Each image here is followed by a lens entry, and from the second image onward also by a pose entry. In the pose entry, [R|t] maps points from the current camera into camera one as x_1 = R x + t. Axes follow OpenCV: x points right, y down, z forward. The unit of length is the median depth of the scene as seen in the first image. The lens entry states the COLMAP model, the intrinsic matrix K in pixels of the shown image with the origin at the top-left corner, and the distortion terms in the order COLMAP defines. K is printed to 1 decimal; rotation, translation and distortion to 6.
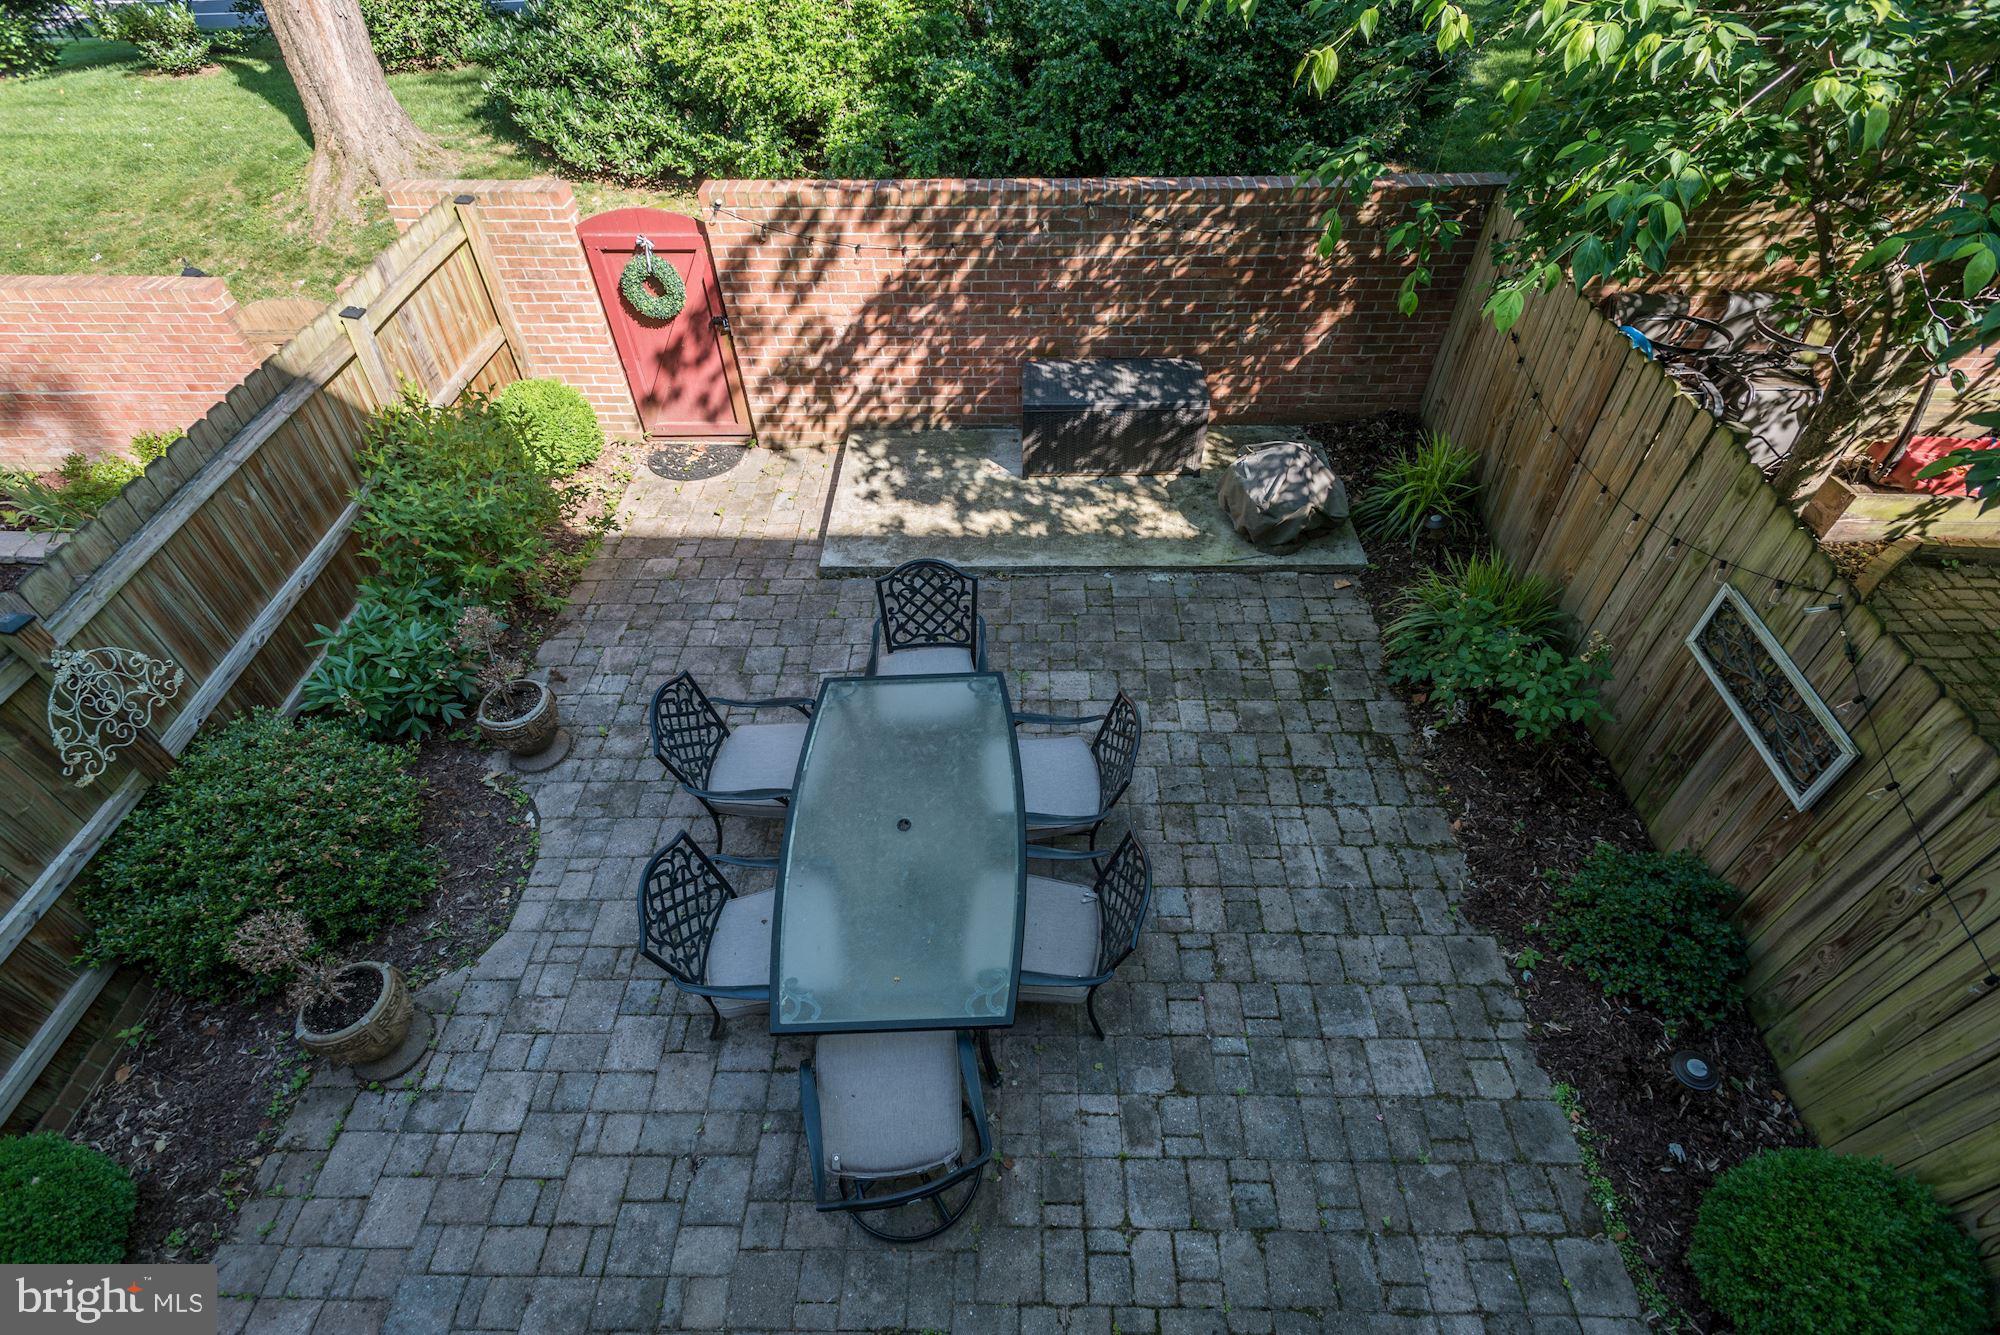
lens RADIAL K [[934.9, 0, 999.6], [0, 934.9, 659.6], [0, 0, 1]] dist [0.028685, -0.007077]
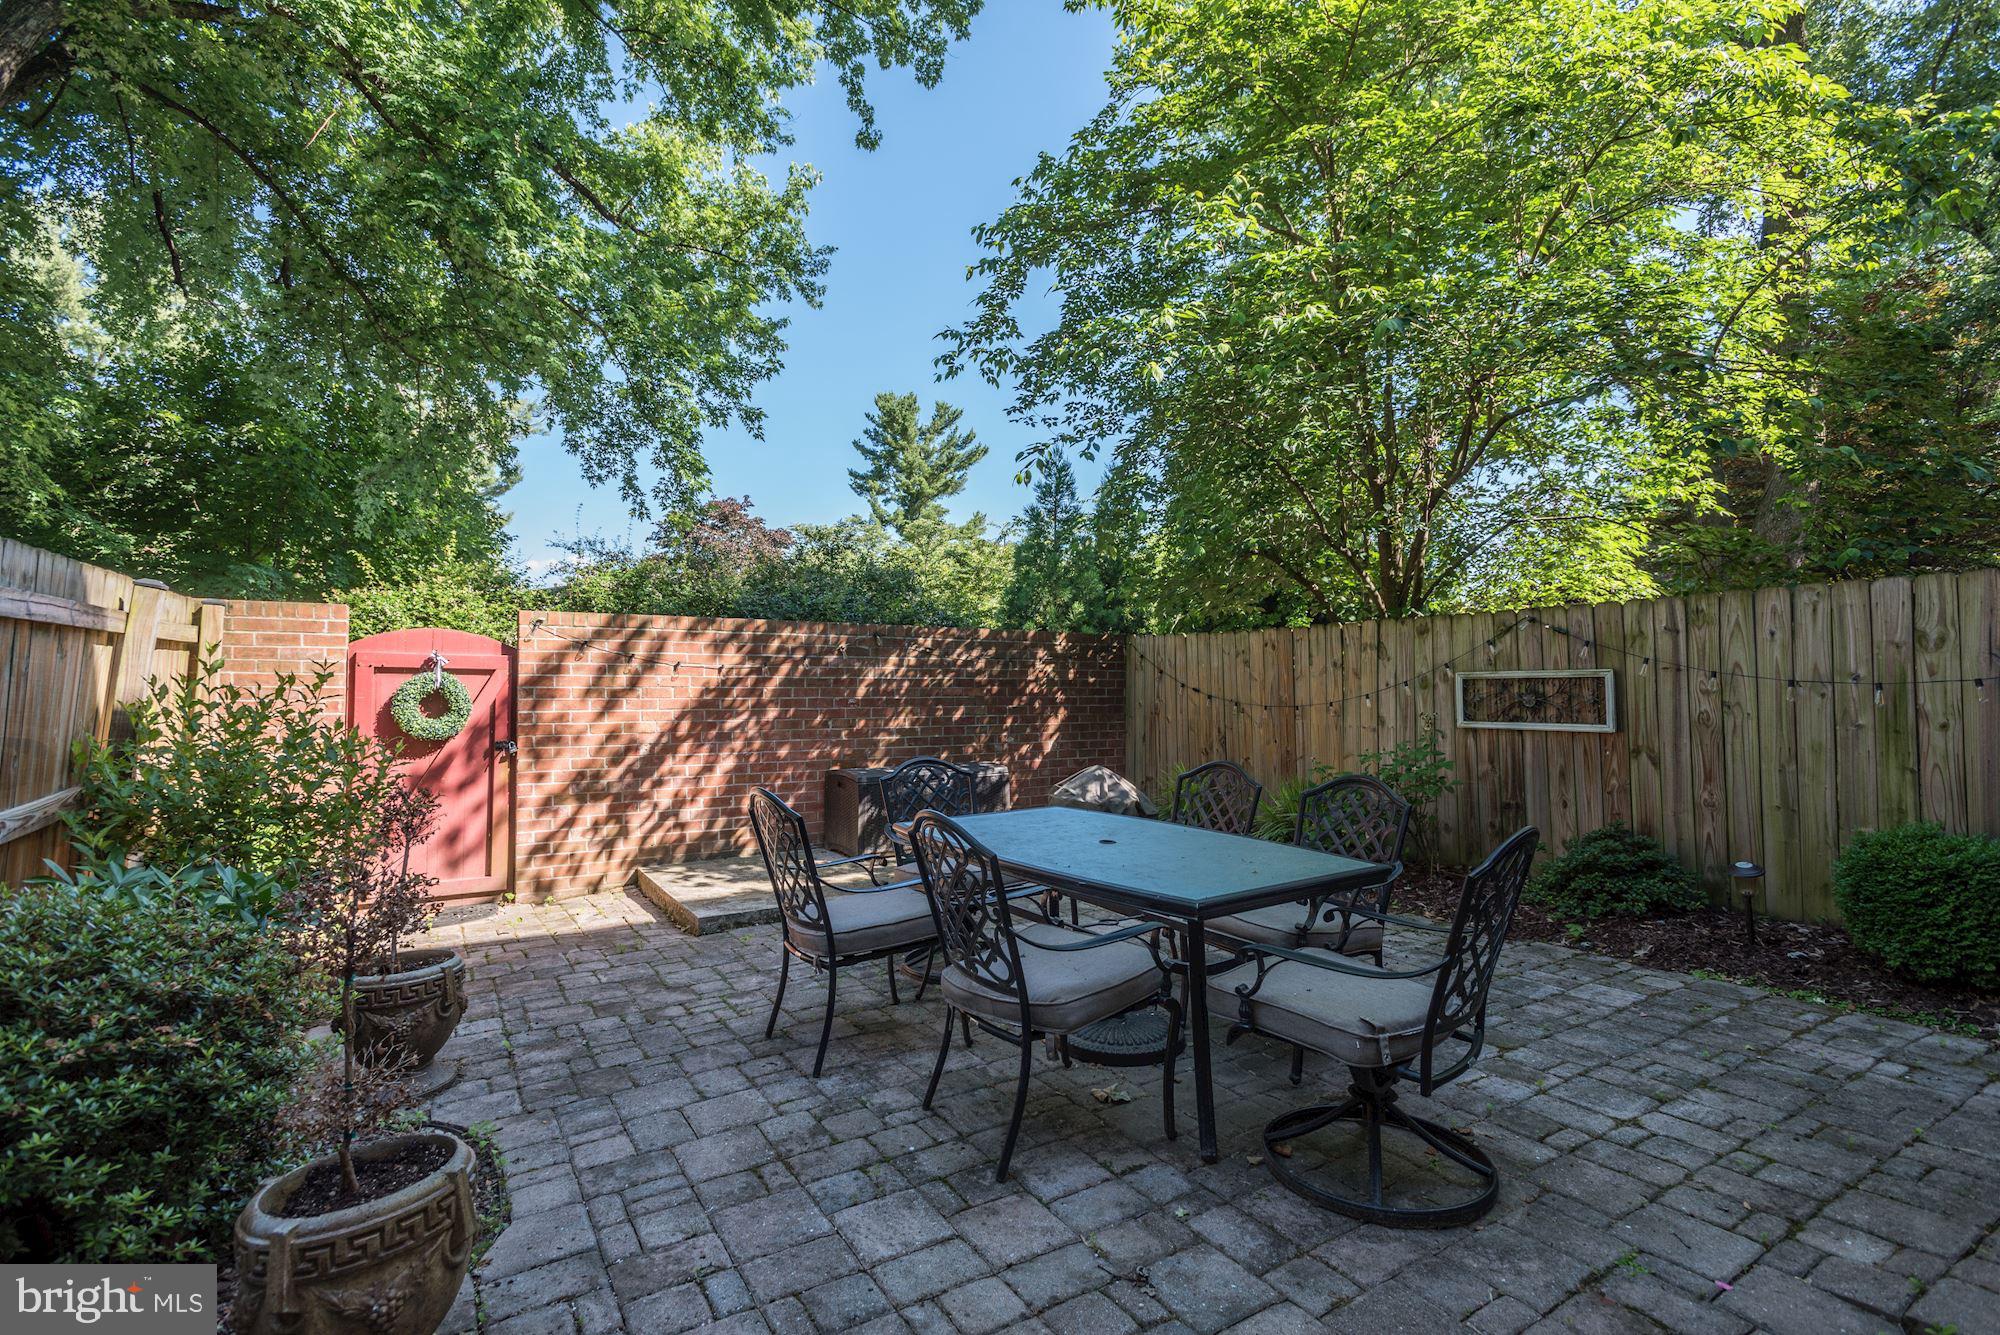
lens RADIAL K [[934.9, 0, 999.6], [0, 934.9, 659.6], [0, 0, 1]] dist [0.028685, -0.007077]
pose [[0.837484, 0.038602, 0.545097, -0.425248], [0.376713, 0.681821, -0.627063, 0.362003], [-0.395864, 0.730500, 0.556472, 0.272447]]
